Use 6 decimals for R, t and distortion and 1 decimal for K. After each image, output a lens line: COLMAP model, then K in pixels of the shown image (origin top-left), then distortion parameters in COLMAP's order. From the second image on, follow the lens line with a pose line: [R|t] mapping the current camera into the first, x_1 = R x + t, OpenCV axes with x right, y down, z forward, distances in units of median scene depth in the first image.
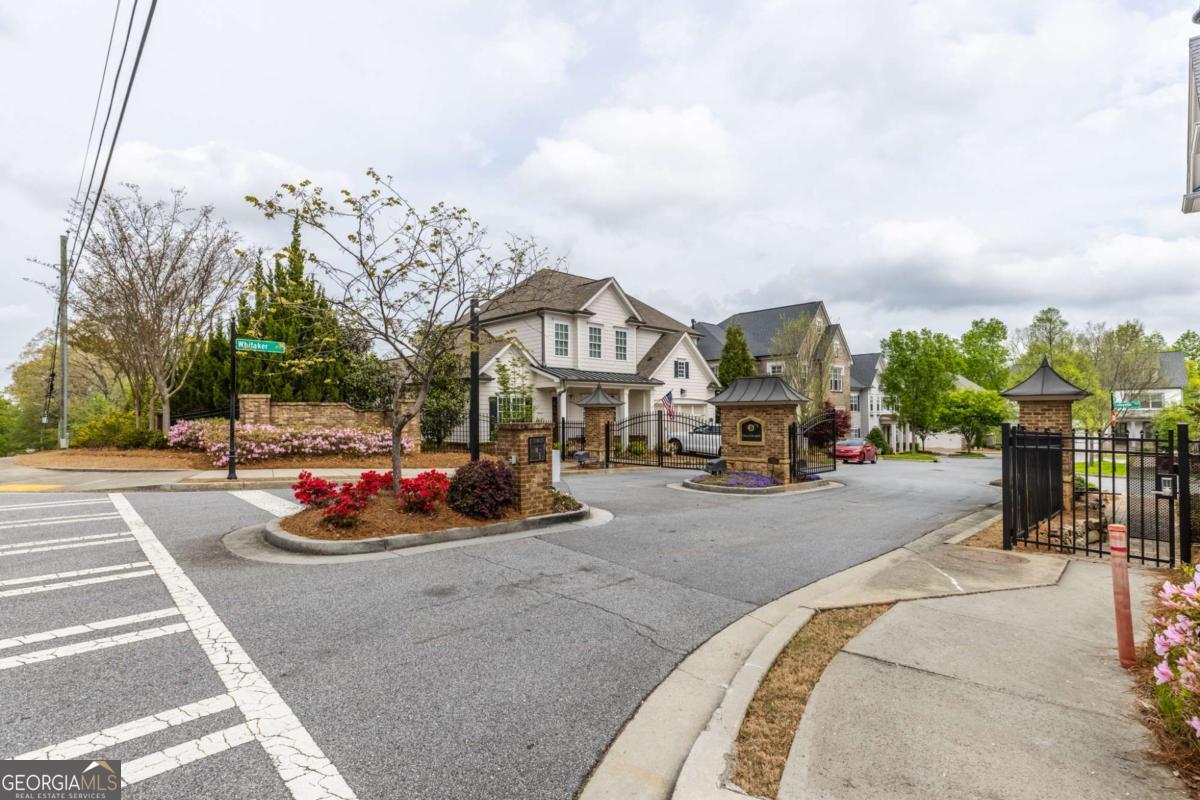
lens RADIAL K [[570.1, 0, 597.8], [0, 570.1, 405.1], [0, 0, 1]] dist [-0.000346, -0.000046]
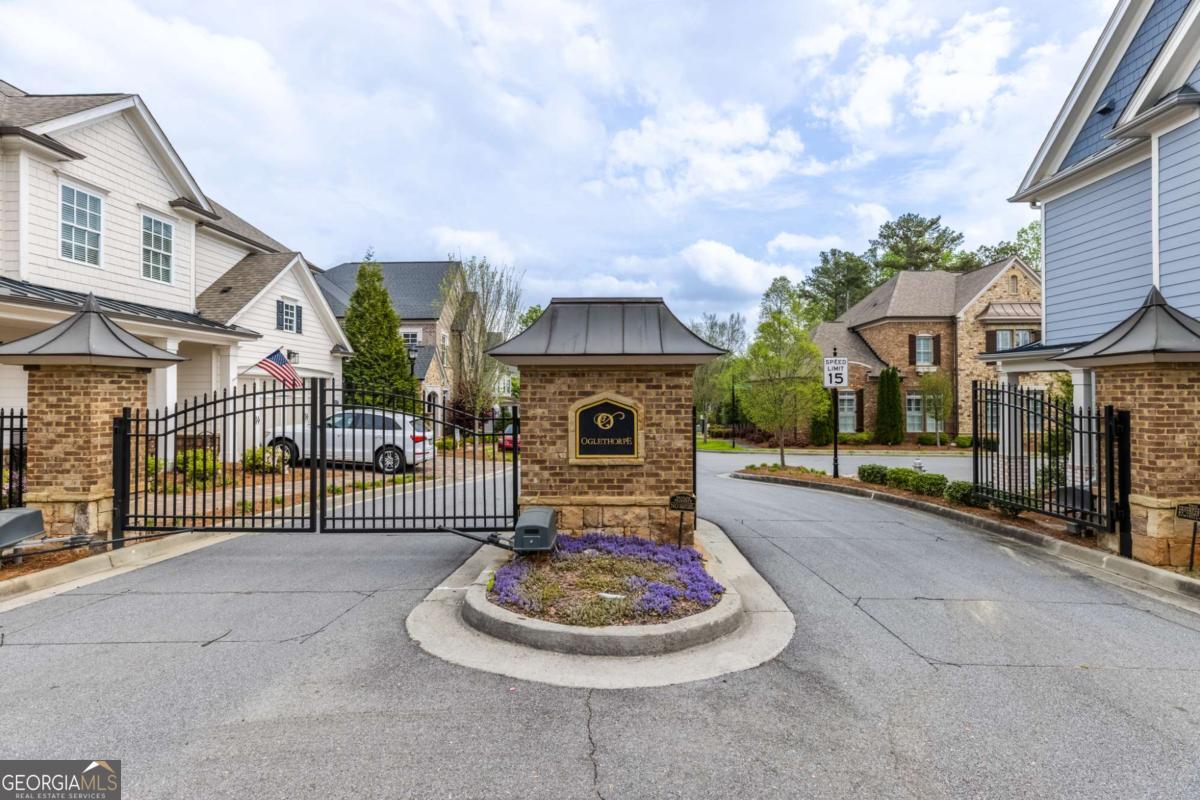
lens RADIAL K [[532.3, 0, 600.2], [0, 532.3, 389.6], [0, 0, 1]] dist [0.000752, 0.000030]
pose [[0.724235, 0.011995, 0.689449, 0.003127], [-0.011790, 0.999918, -0.005011, 0.011246], [-0.689452, -0.004499, 0.724317, 0.422216]]
